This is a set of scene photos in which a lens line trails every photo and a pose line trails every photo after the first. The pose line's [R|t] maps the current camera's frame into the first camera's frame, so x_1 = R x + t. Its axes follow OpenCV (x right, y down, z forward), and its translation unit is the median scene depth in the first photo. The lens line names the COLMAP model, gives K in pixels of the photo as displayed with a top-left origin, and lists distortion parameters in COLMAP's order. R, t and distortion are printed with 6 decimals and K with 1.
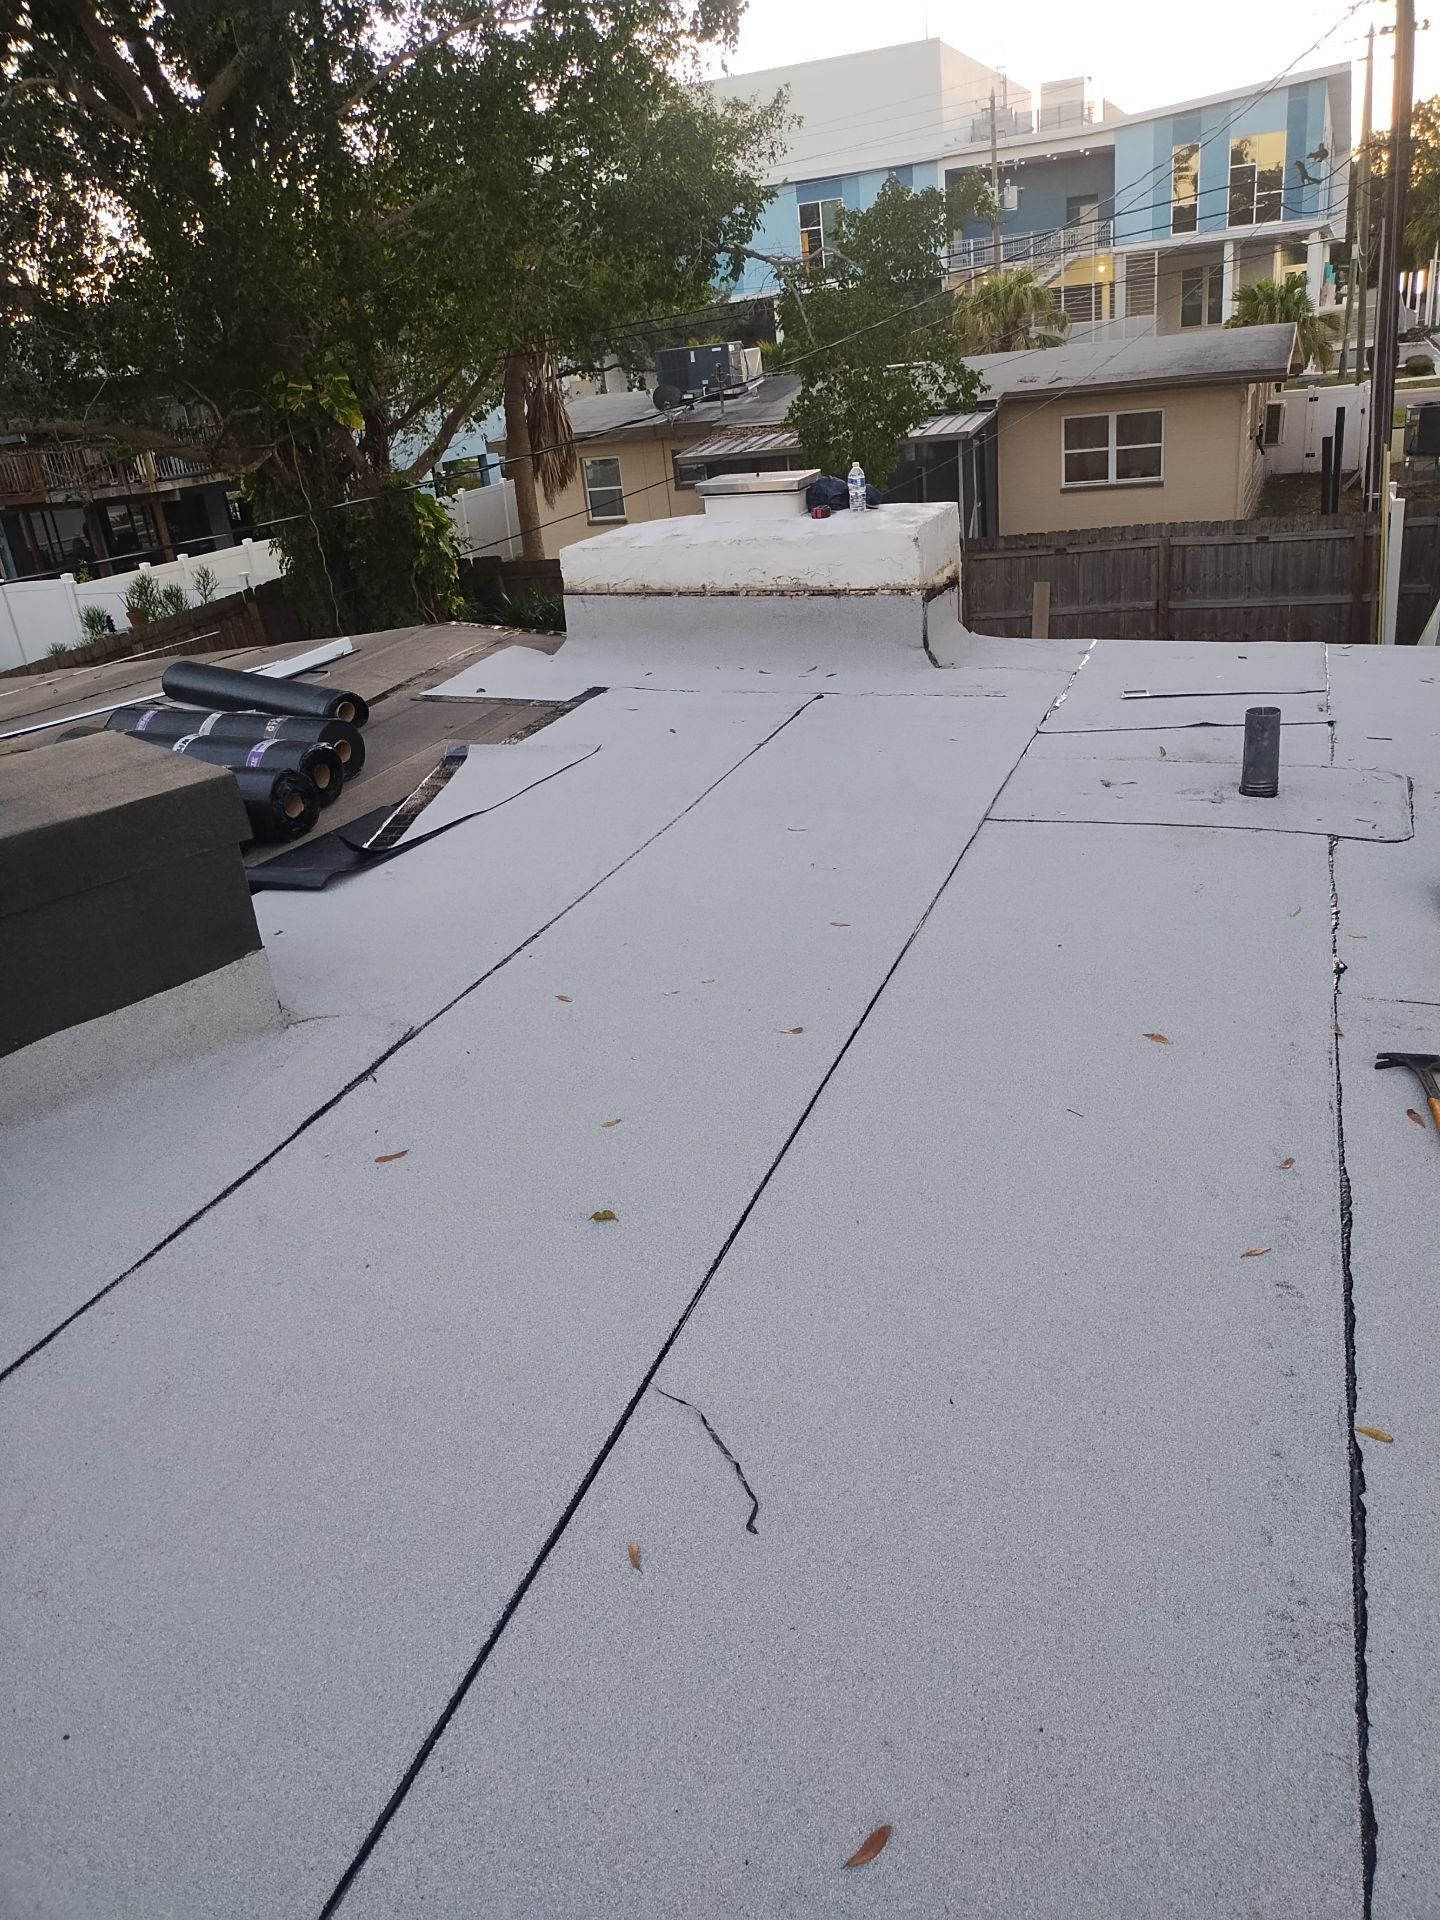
lens RADIAL K [[1423.0, 0, 737.9], [0, 1423.0, 970.2], [0, 0, 1]] dist [0.057052, -0.066707]
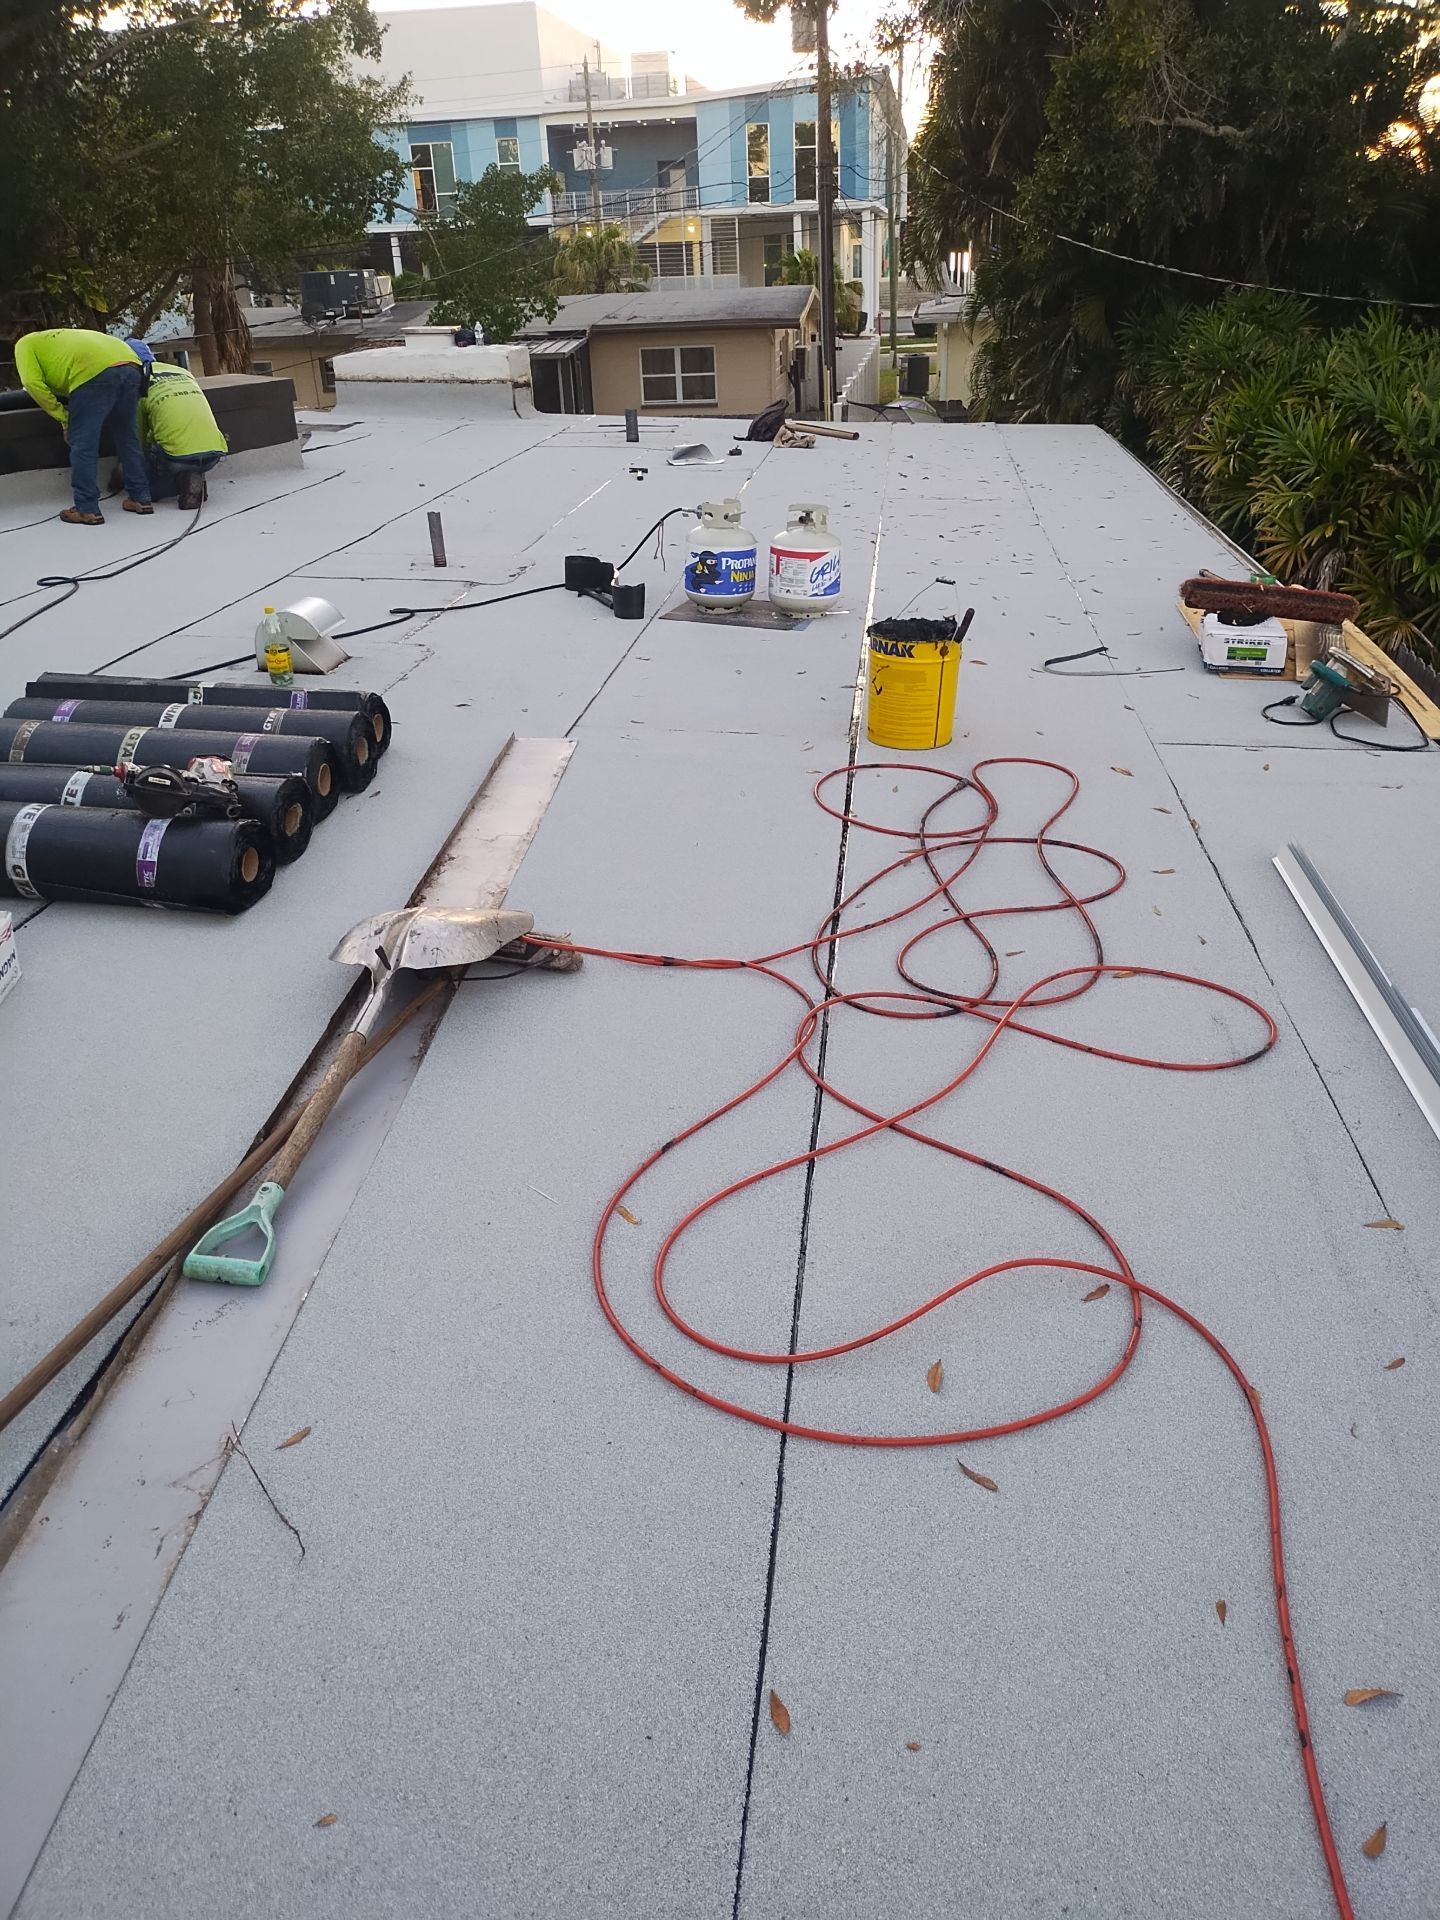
lens RADIAL K [[1423.0, 0, 730.5], [0, 1423.0, 976.5], [0, 0, 1]] dist [0.057052, -0.066707]
pose [[0.970437, -0.047859, 0.236563, -0.022622], [0.039727, 0.998448, 0.039024, 0.118047], [-0.238064, -0.028472, 0.970832, -0.256409]]
